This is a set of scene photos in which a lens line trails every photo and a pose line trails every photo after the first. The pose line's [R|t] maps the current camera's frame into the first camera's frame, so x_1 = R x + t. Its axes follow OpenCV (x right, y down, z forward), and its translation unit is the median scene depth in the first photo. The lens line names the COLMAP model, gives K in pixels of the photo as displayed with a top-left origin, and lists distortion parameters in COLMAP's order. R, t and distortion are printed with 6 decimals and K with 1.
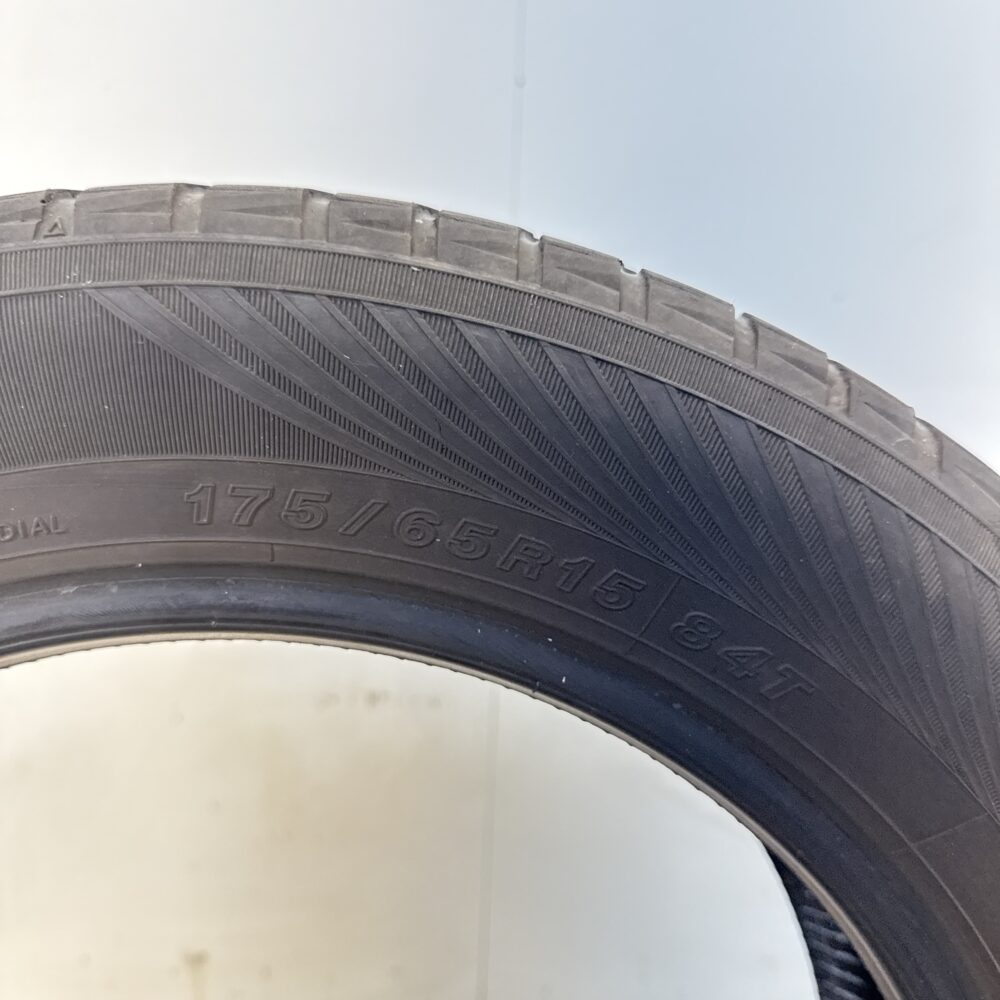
lens RADIAL K [[959.2, 0, 509.4], [0, 959.2, 497.4], [0, 0, 1]] dist [0.137025, -0.200952]
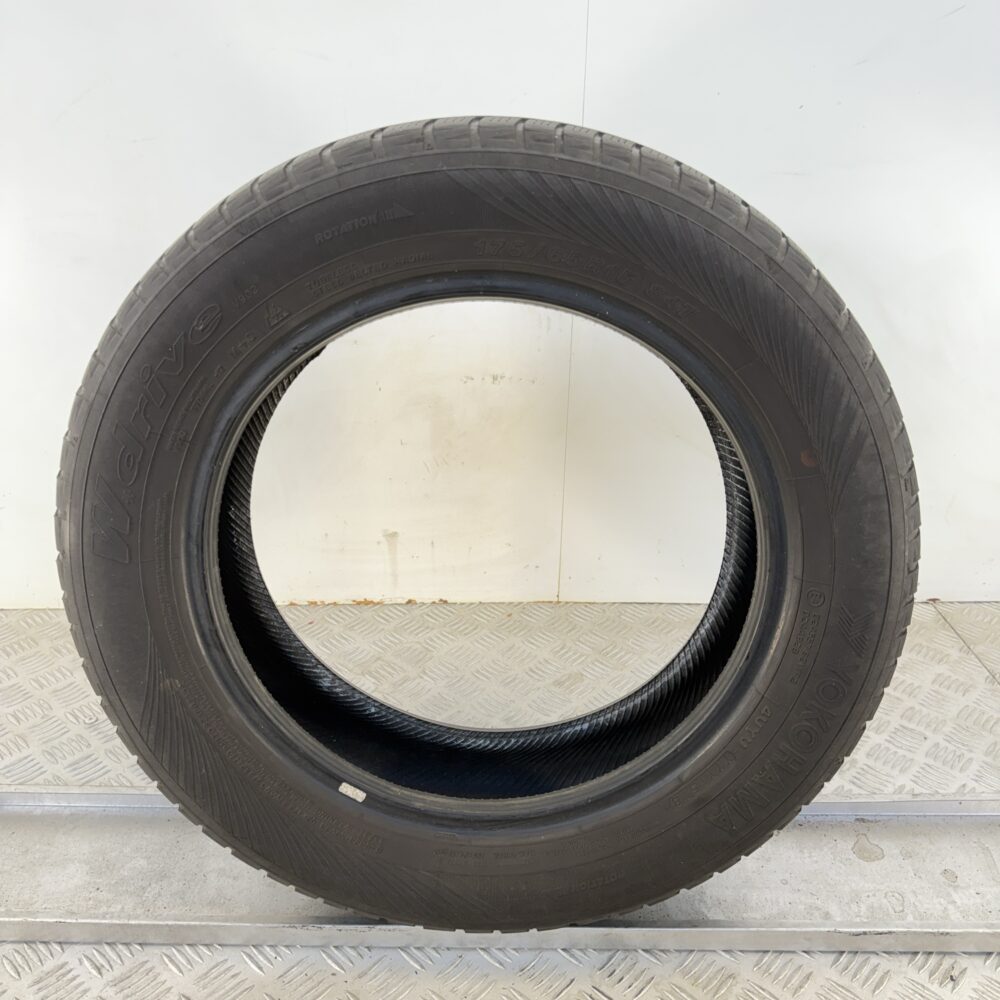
lens RADIAL K [[959.2, 0, 509.4], [0, 959.2, 497.4], [0, 0, 1]] dist [0.137025, -0.200952]
pose [[0.998320, -0.000830, -0.057940, -0.068724], [0.014917, 0.969876, 0.243140, 0.029554], [0.055992, -0.243596, 0.968259, -1.935958]]
